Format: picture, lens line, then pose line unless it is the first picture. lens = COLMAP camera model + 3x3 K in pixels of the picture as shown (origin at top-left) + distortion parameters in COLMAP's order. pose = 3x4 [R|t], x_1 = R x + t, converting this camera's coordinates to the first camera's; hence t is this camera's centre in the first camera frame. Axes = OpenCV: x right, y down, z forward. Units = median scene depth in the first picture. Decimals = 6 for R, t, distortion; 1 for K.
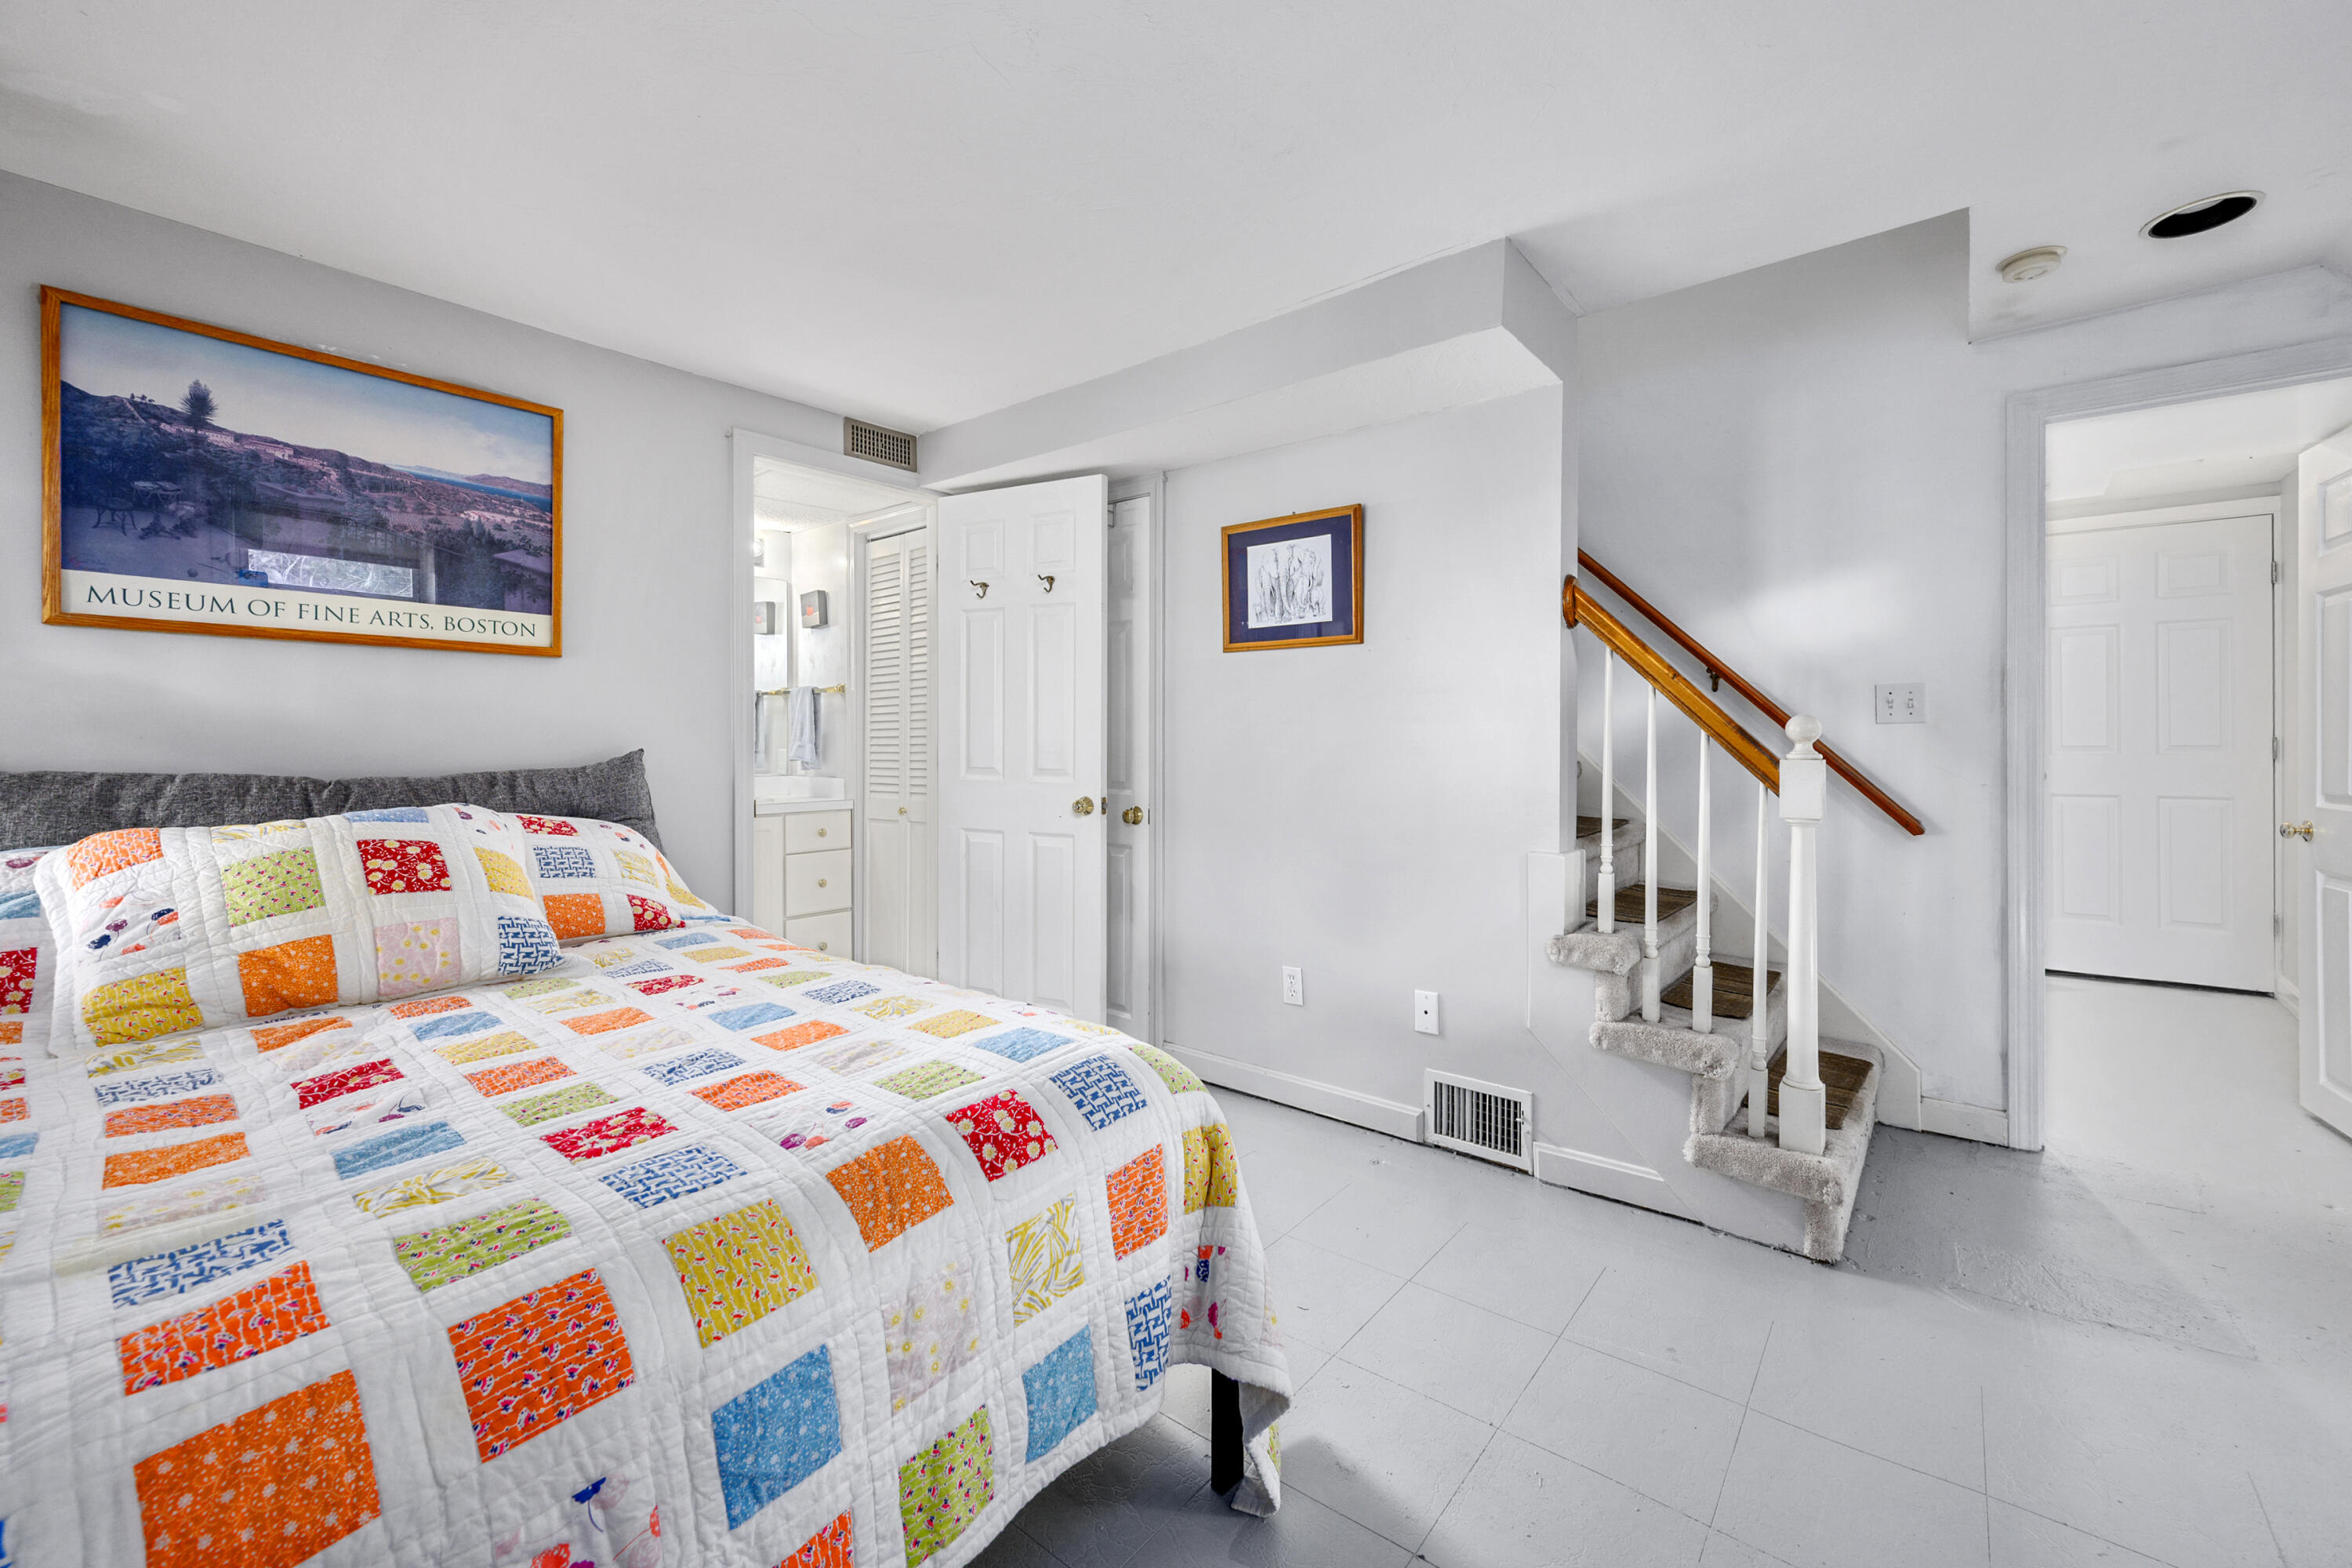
lens RADIAL K [[967.4, 0, 1172.5], [0, 967.4, 723.7], [0, 0, 1]] dist [0.011781, -0.000089]
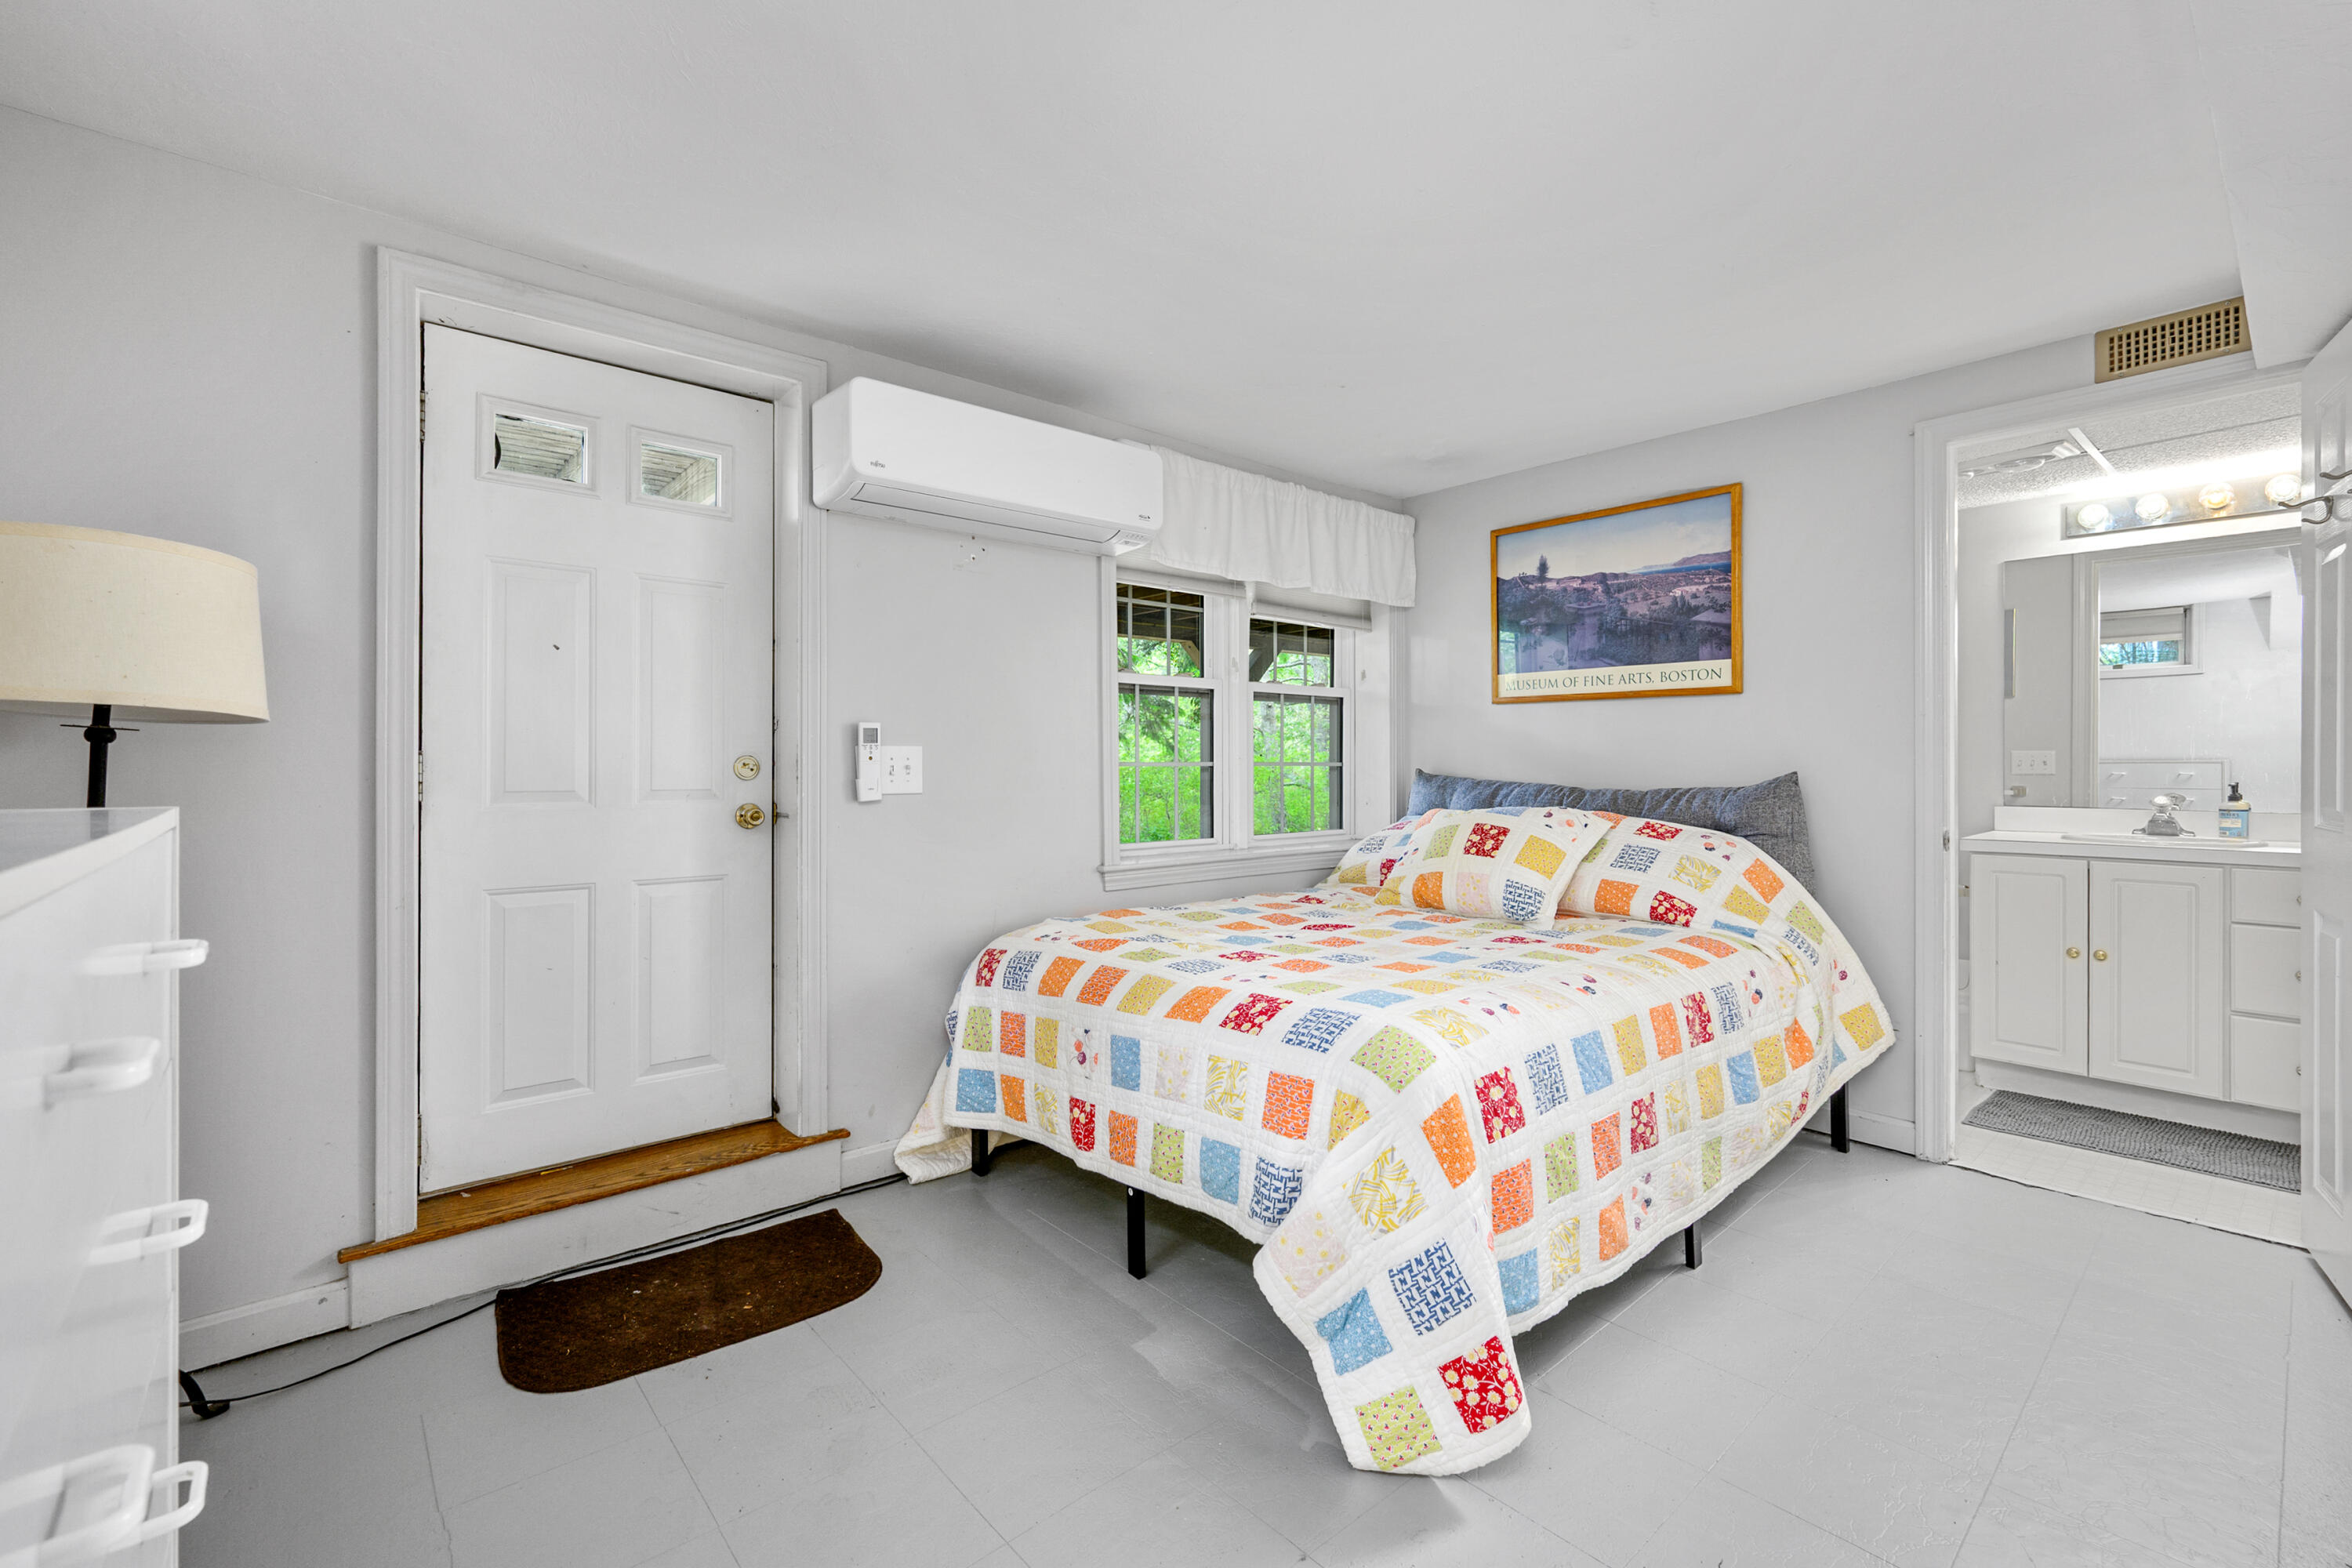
lens RADIAL K [[979.5, 0, 1181.9], [0, 979.5, 753.3], [0, 0, 1]] dist [-0.002939, -0.000149]
pose [[-0.159619, -0.011301, -0.987114, 0.680666], [0.016137, 0.999771, -0.014055, 0.010146], [0.987047, -0.018173, -0.159400, 0.549880]]
